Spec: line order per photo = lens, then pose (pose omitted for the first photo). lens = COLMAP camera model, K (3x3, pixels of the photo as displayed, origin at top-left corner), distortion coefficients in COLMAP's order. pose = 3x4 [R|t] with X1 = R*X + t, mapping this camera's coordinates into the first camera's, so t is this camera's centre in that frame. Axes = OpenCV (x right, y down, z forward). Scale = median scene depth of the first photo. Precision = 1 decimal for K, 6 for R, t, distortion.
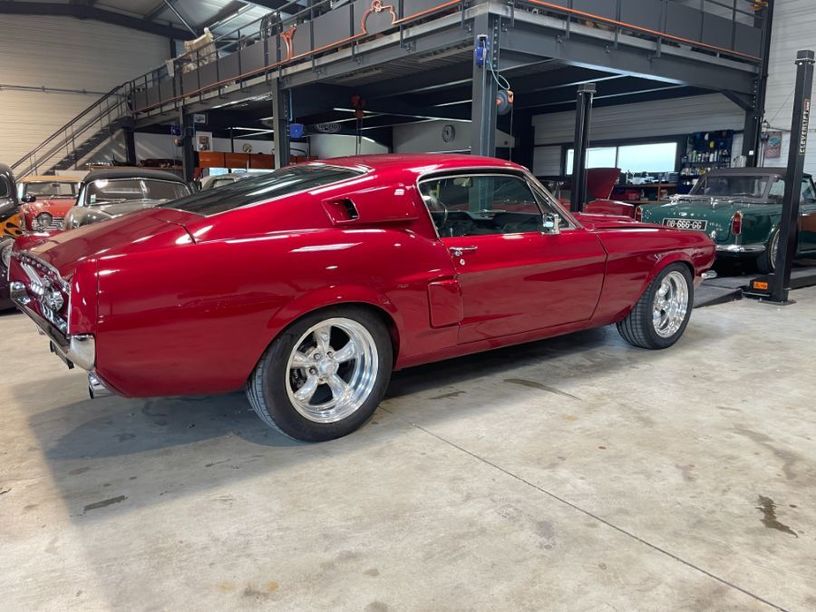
lens RADIAL K [[617.6, 0, 405.8], [0, 617.6, 302.9], [0, 0, 1]] dist [0.098816, -0.134780]
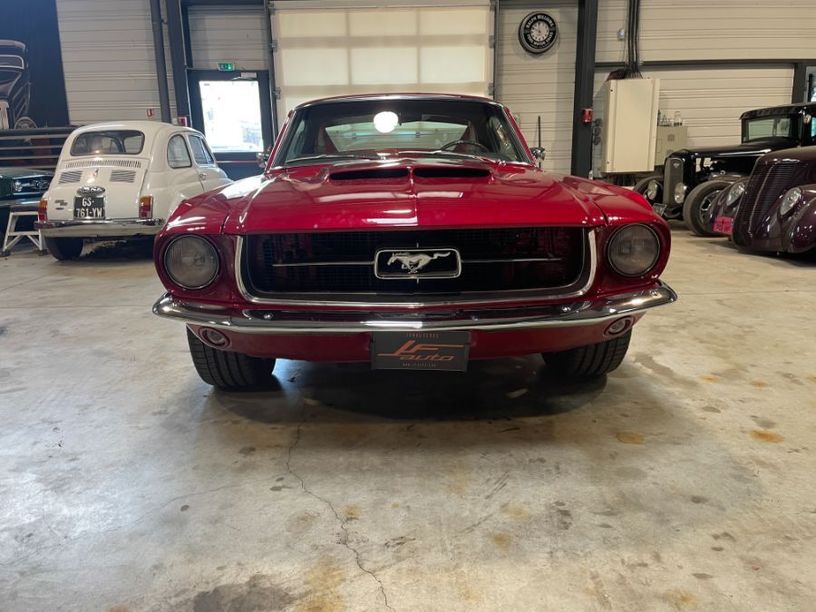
lens RADIAL K [[617.6, 0, 405.8], [0, 617.6, 302.9], [0, 0, 1]] dist [0.098816, -0.134780]
pose [[-0.587355, 0.192273, -0.786159, 0.844814], [-0.131876, 0.935651, 0.327361, -0.276542], [0.798513, 0.295952, -0.524203, 1.831302]]
